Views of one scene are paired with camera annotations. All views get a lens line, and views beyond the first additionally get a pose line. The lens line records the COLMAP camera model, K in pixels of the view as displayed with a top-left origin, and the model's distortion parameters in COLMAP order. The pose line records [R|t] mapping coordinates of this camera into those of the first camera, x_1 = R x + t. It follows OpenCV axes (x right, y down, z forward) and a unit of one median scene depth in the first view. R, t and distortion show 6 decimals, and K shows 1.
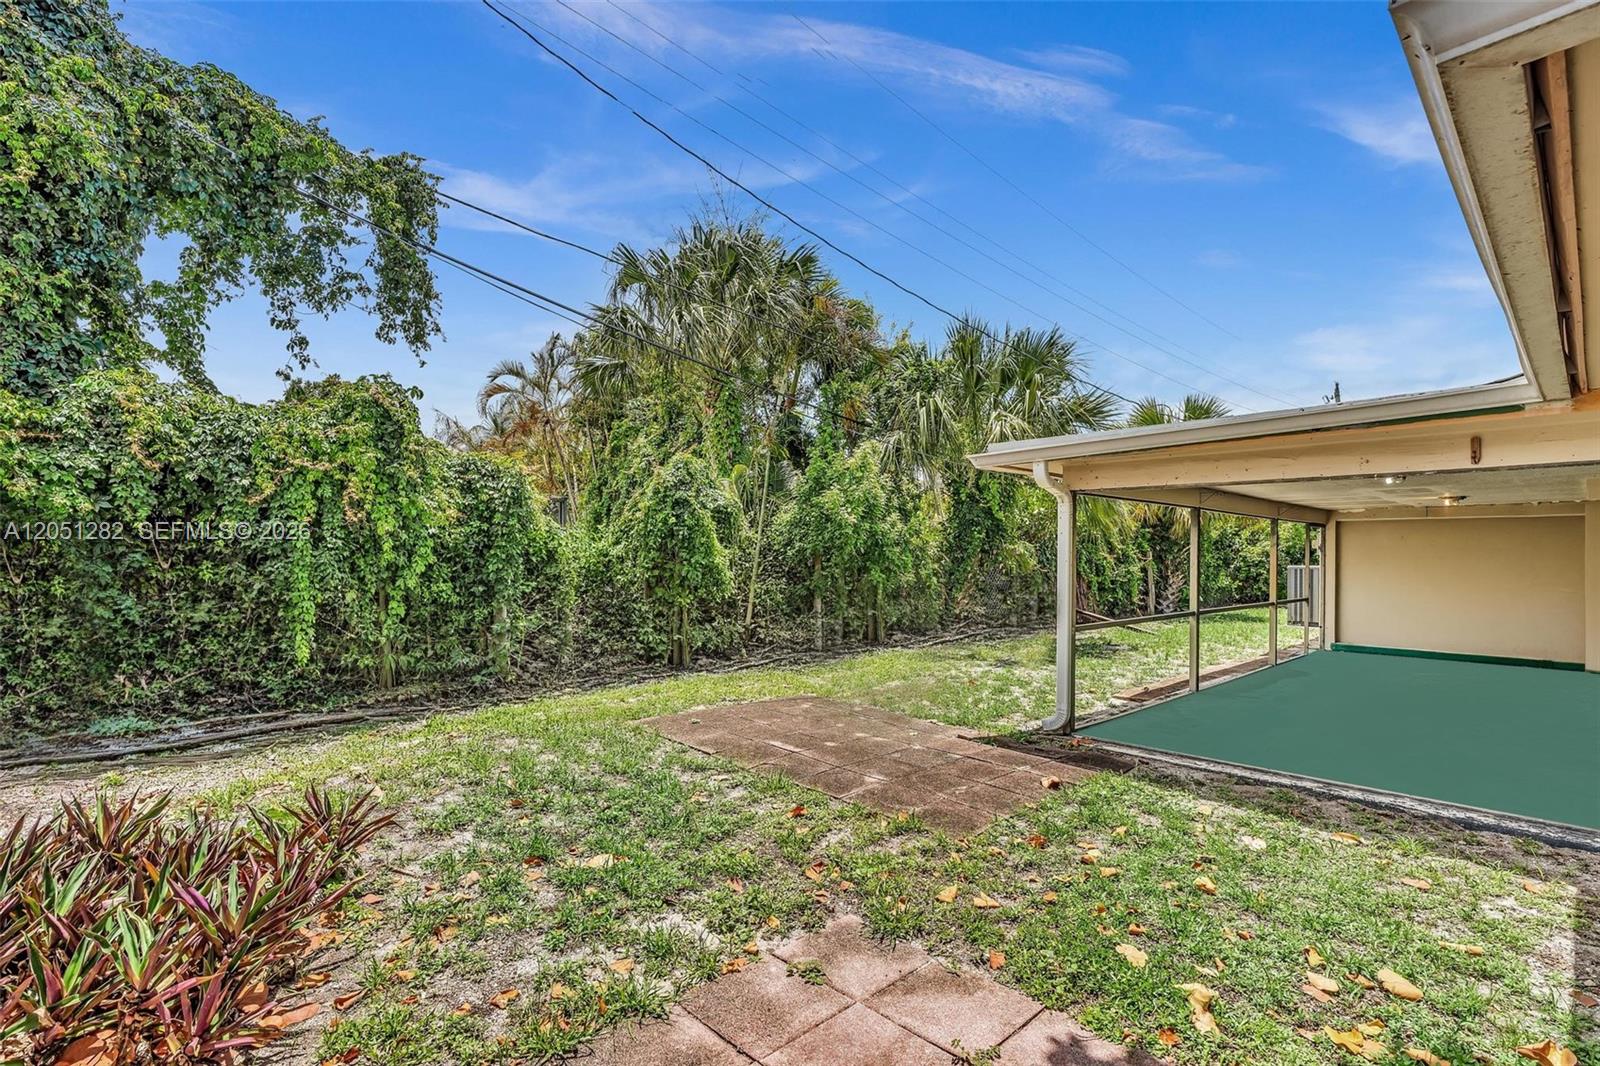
lens RADIAL K [[721.8, 0, 790.3], [0, 721.8, 526.6], [0, 0, 1]] dist [0.002632, 0.000654]
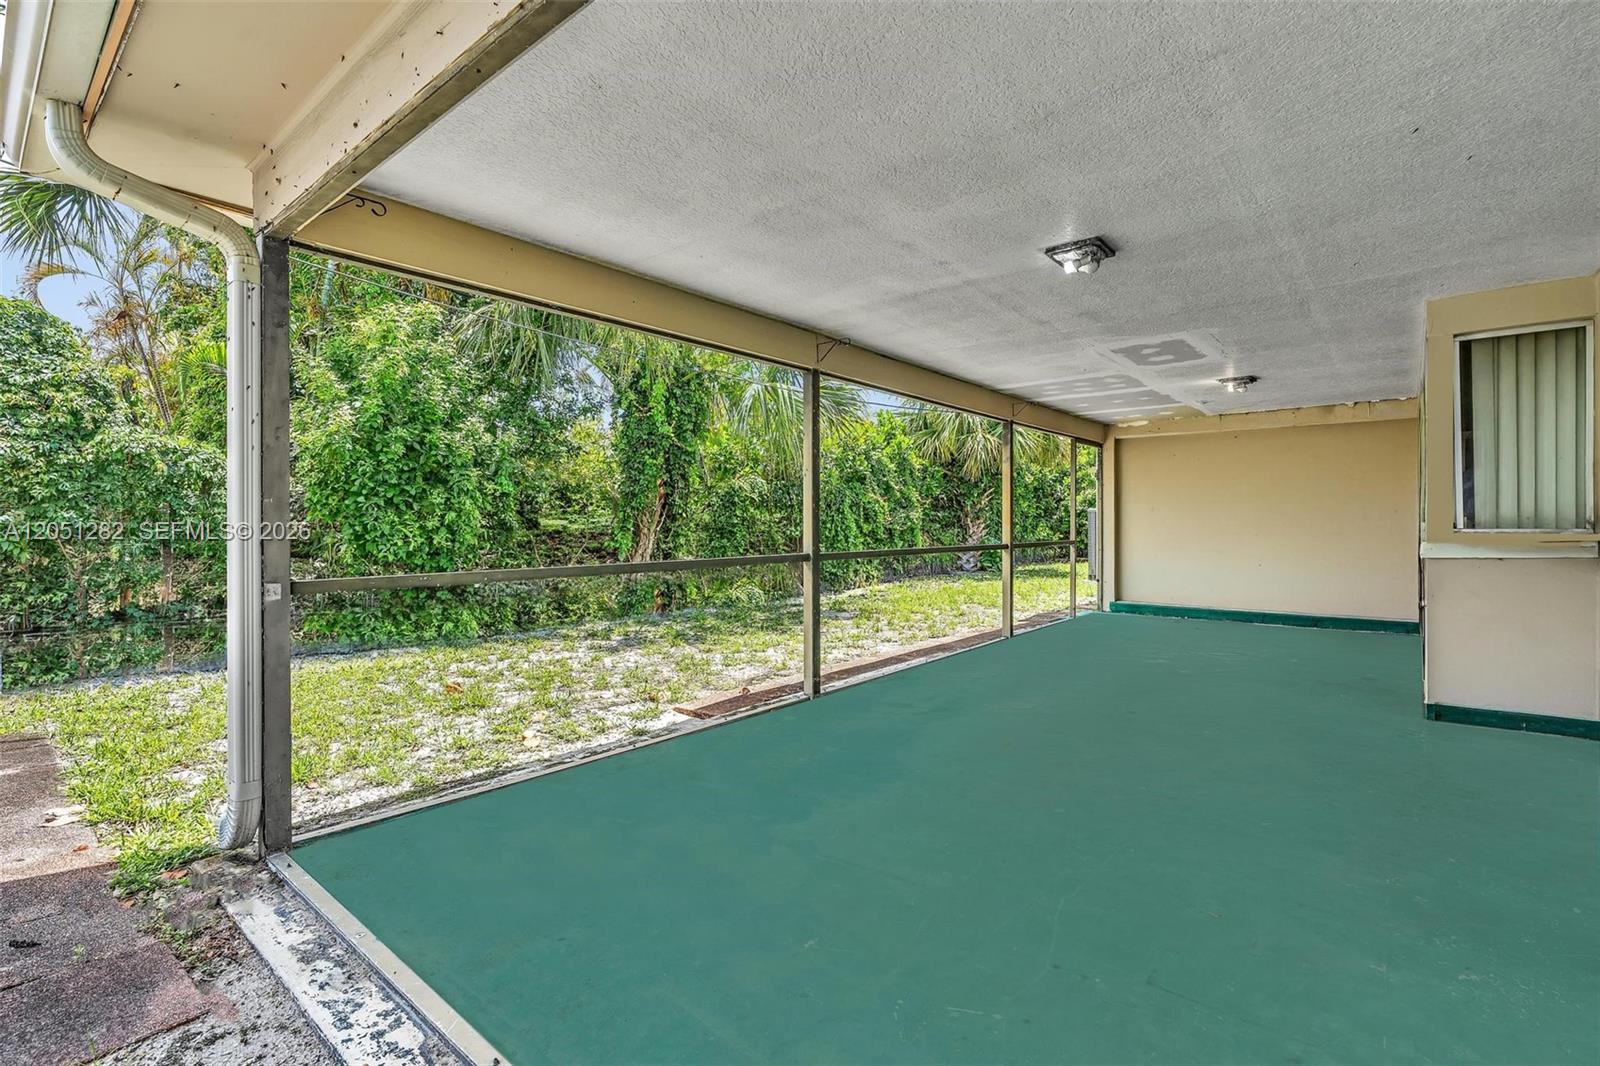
lens RADIAL K [[721.8, 0, 790.3], [0, 721.8, 526.6], [0, 0, 1]] dist [0.002632, 0.000654]
pose [[0.990666, -0.008077, 0.136074, 0.292535], [0.001608, 0.998866, 0.047578, 0.042498], [-0.136304, -0.046915, 0.989556, 0.277751]]
